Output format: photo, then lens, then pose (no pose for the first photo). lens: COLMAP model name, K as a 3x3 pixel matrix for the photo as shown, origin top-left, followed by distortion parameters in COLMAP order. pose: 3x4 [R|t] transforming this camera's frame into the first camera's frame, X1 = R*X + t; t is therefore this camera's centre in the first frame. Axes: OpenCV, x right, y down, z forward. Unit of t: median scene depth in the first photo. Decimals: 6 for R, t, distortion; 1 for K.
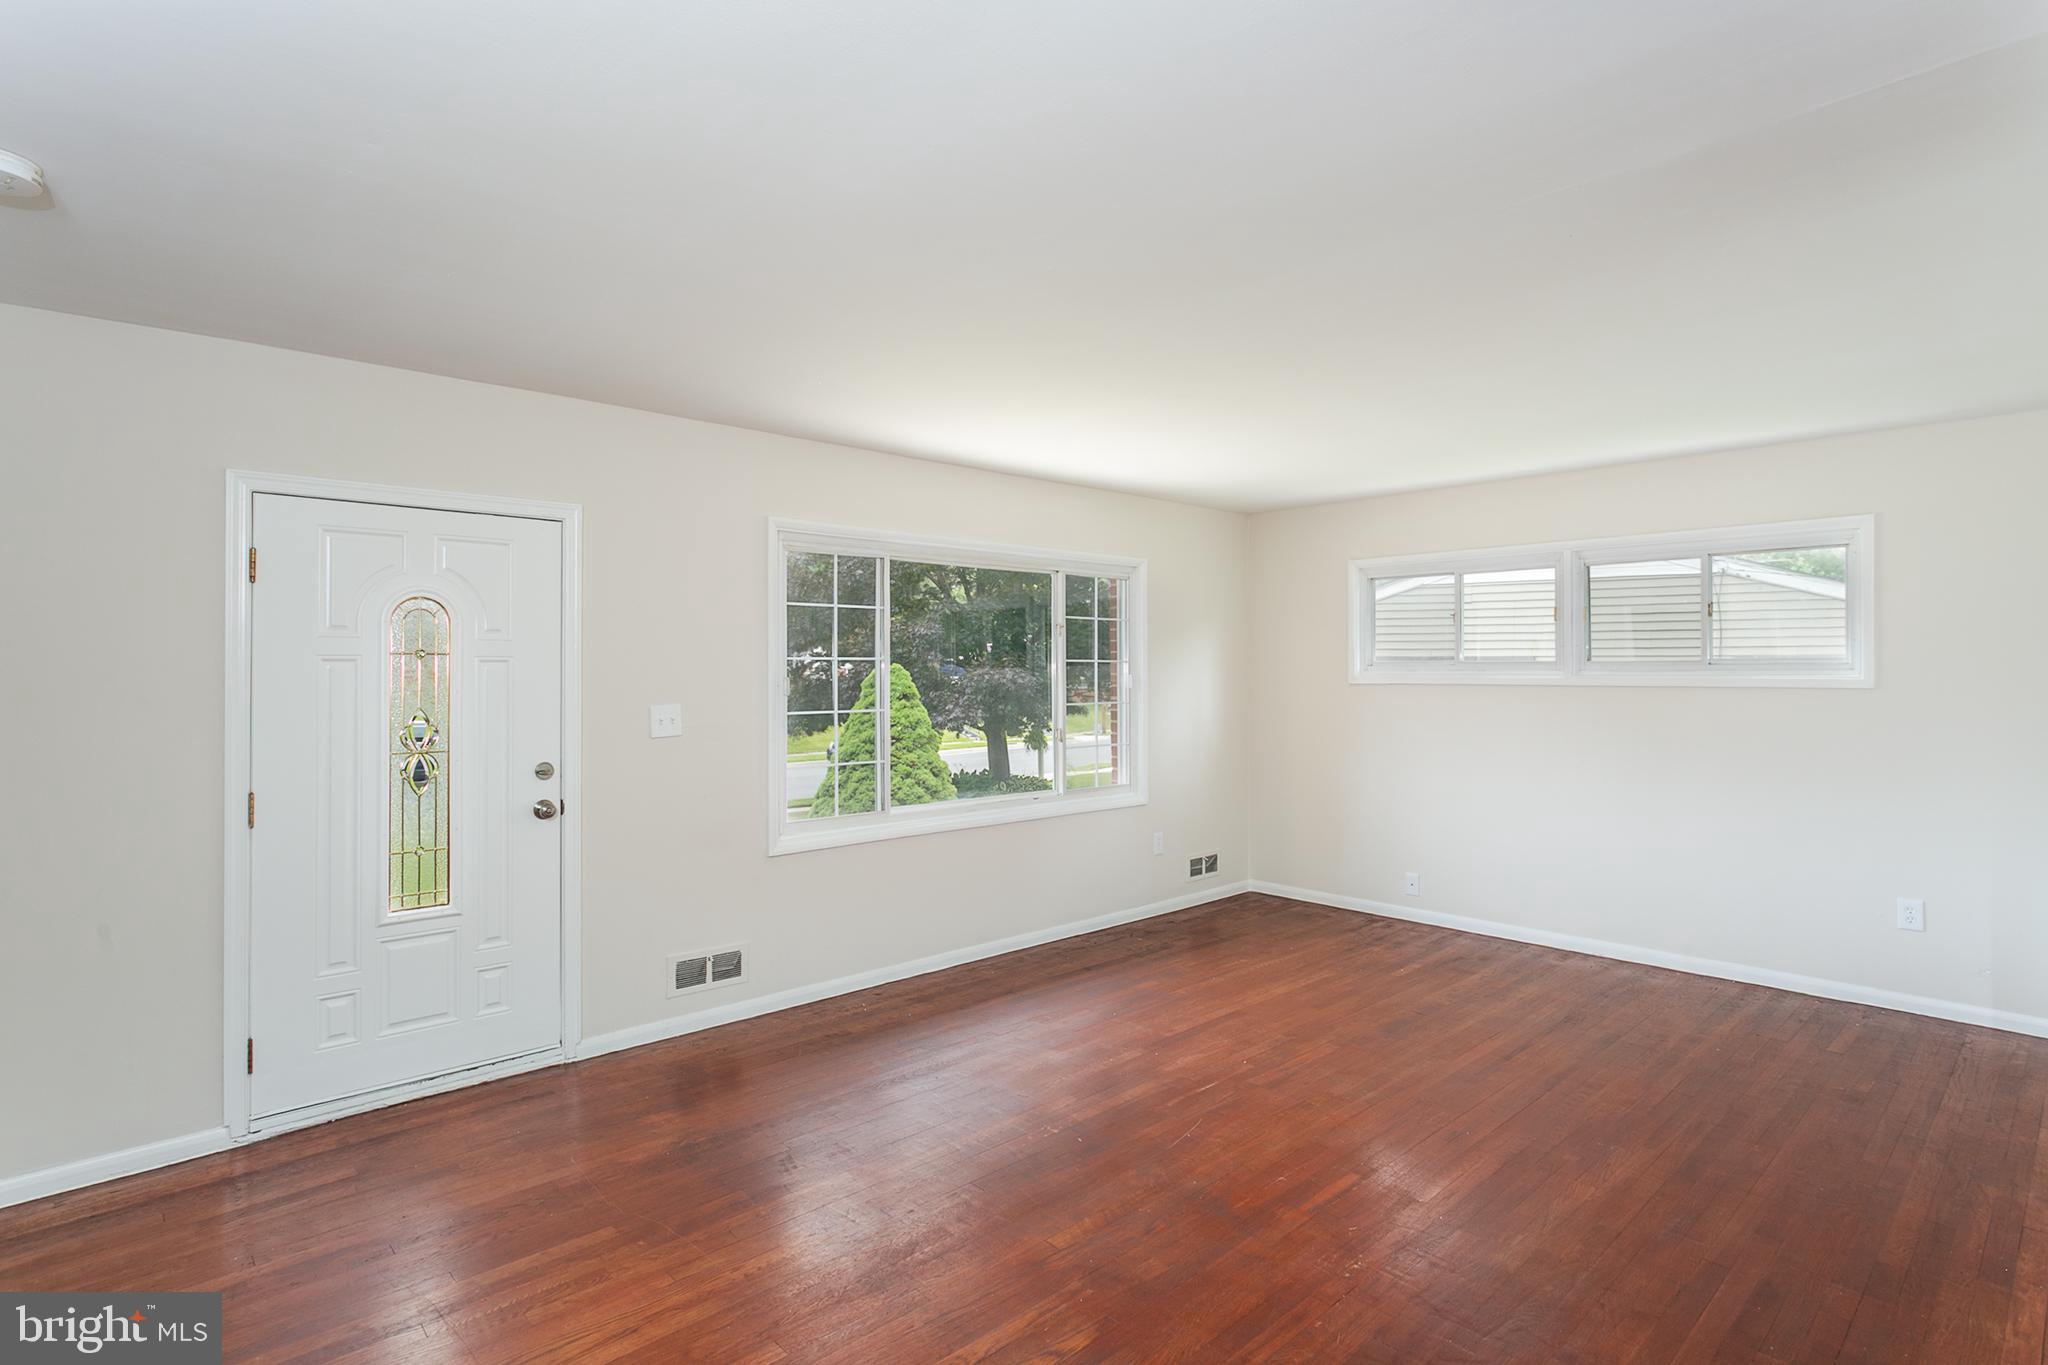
lens RADIAL K [[1073.3, 0, 1031.4], [0, 1073.3, 673.2], [0, 0, 1]] dist [0.000484, 0.000047]
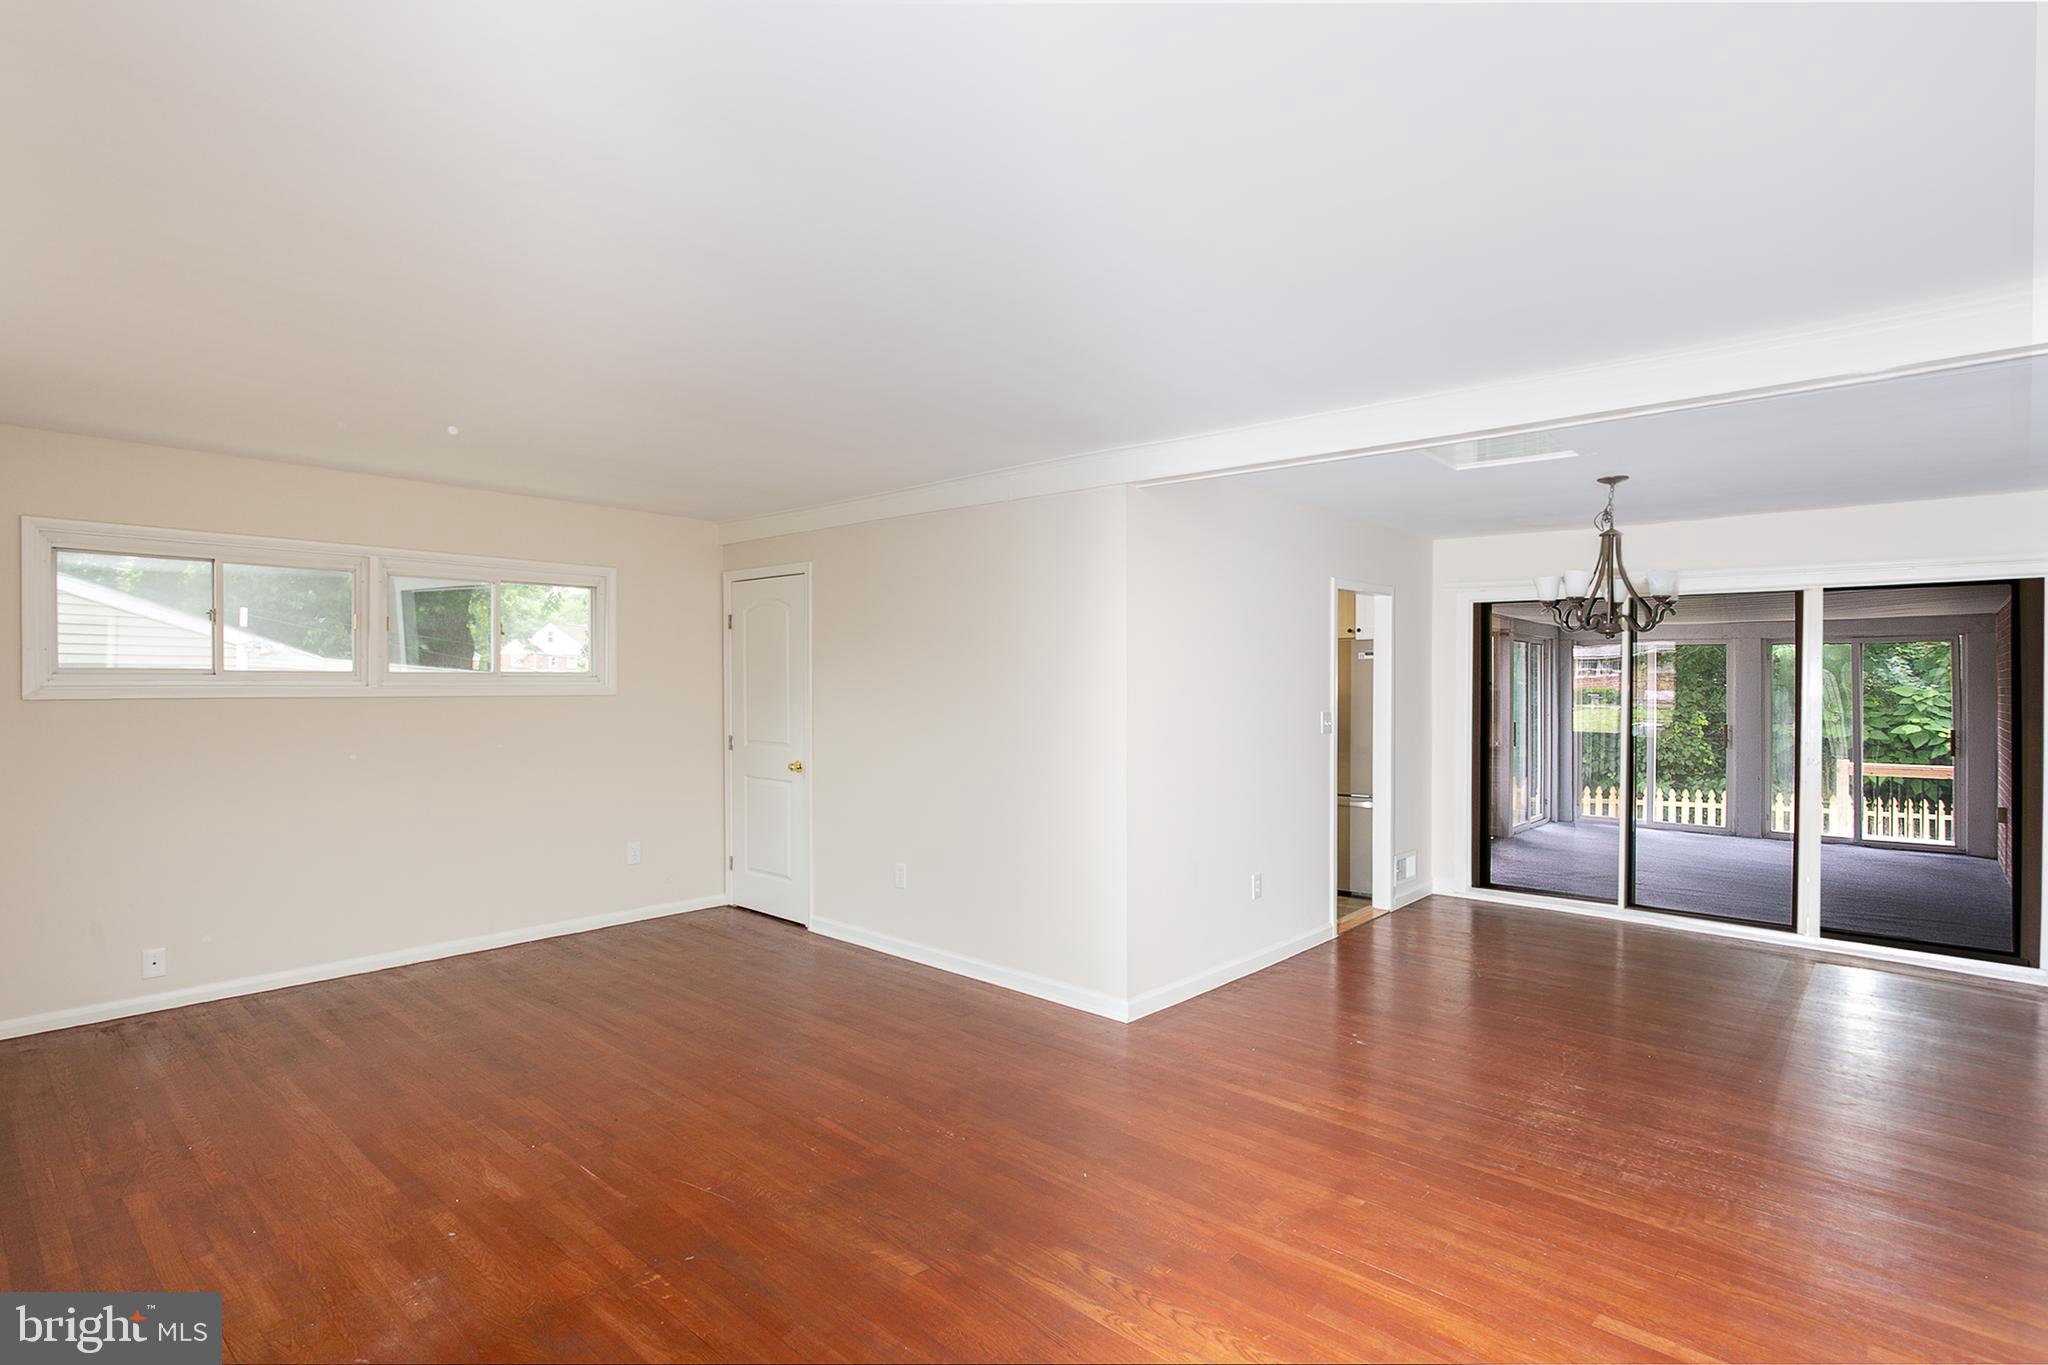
lens RADIAL K [[993.2, 0, 1026.2], [0, 993.2, 689.8], [0, 0, 1]] dist [0.012438, -0.000413]
pose [[-0.093432, -0.008010, 0.995593, -0.576782], [0.001207, 0.999966, 0.008159, -0.001724], [-0.995625, 0.001964, -0.093419, 0.644105]]
